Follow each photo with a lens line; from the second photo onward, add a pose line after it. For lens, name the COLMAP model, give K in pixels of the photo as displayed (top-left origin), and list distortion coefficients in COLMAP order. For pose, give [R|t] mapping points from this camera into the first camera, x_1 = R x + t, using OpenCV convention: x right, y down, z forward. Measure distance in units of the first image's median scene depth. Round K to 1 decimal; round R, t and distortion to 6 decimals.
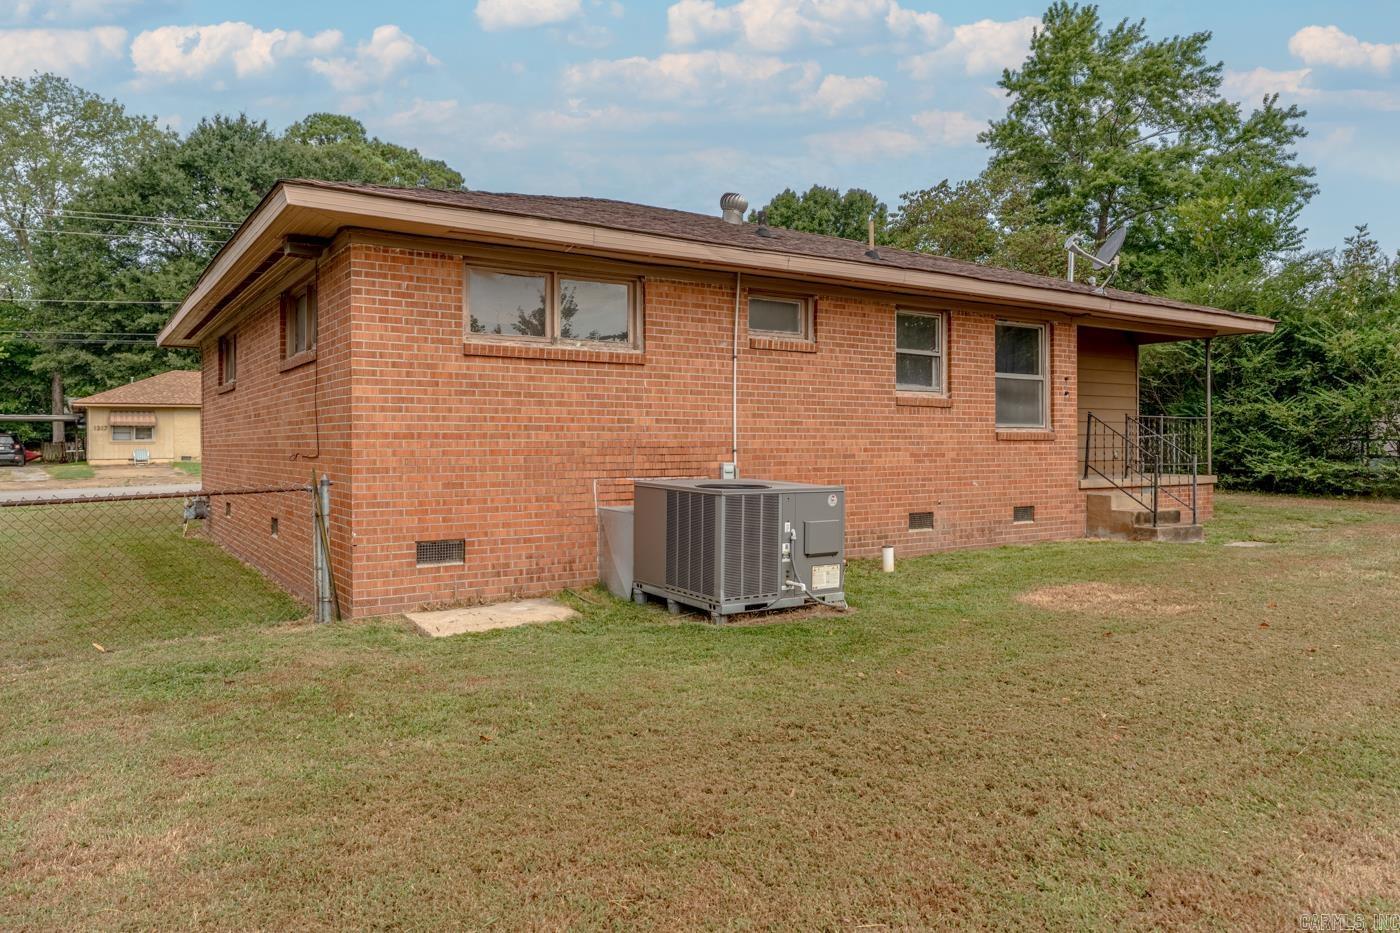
lens RADIAL K [[943.2, 0, 682.3], [0, 943.2, 438.6], [0, 0, 1]] dist [0.000856, 0.006055]
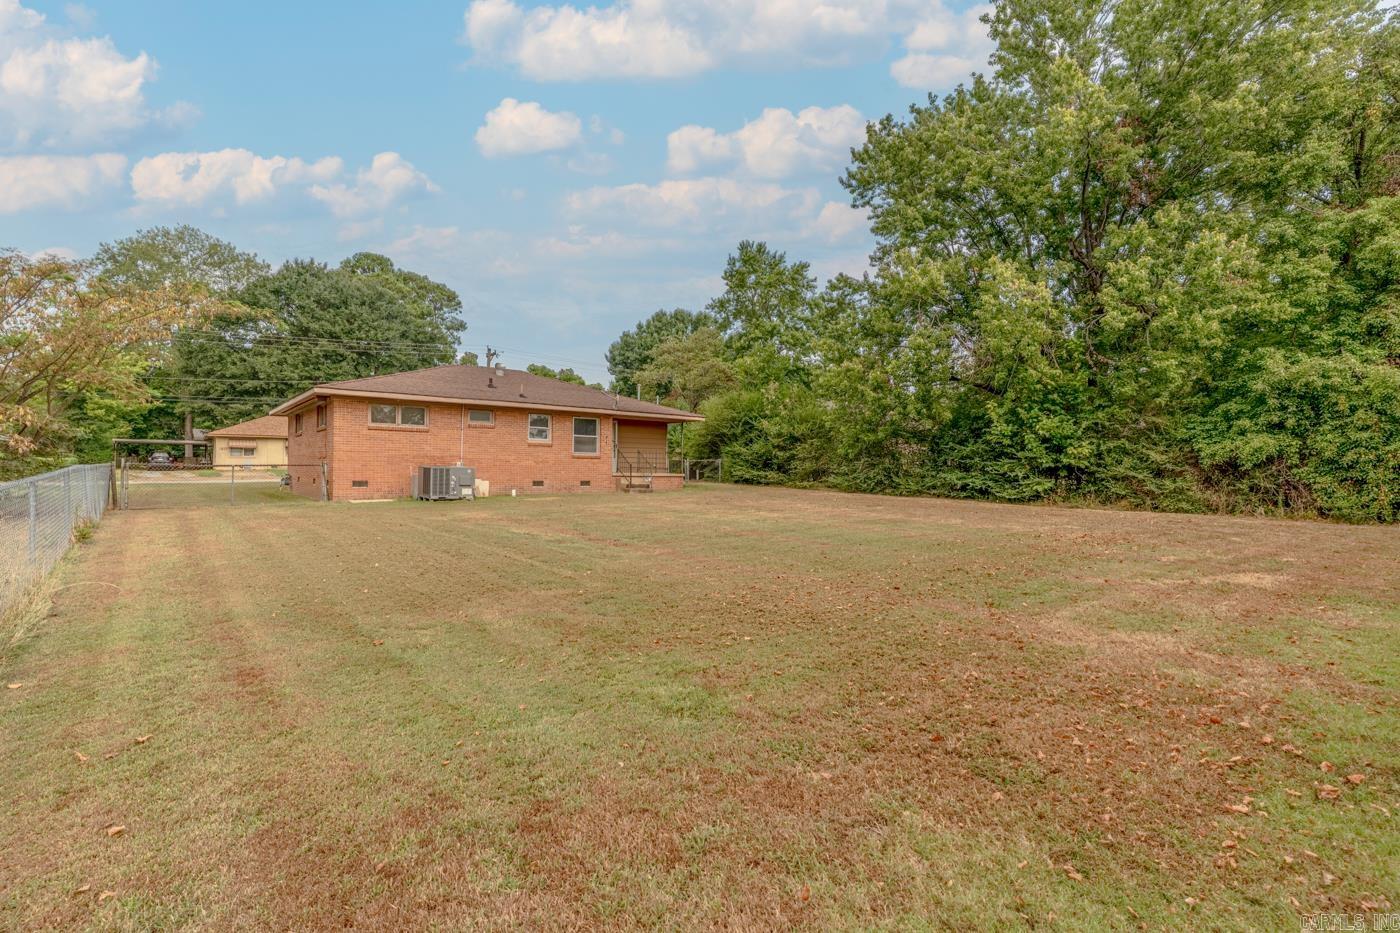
lens RADIAL K [[677.2, 0, 692.2], [0, 677.2, 467.8], [0, 0, 1]] dist [0.001741, 0.000345]
pose [[0.996962, 0.016926, 0.076028, 0.523313], [-0.017180, 0.999849, 0.002680, 0.019652], [-0.075971, -0.003978, 0.997102, -1.079997]]
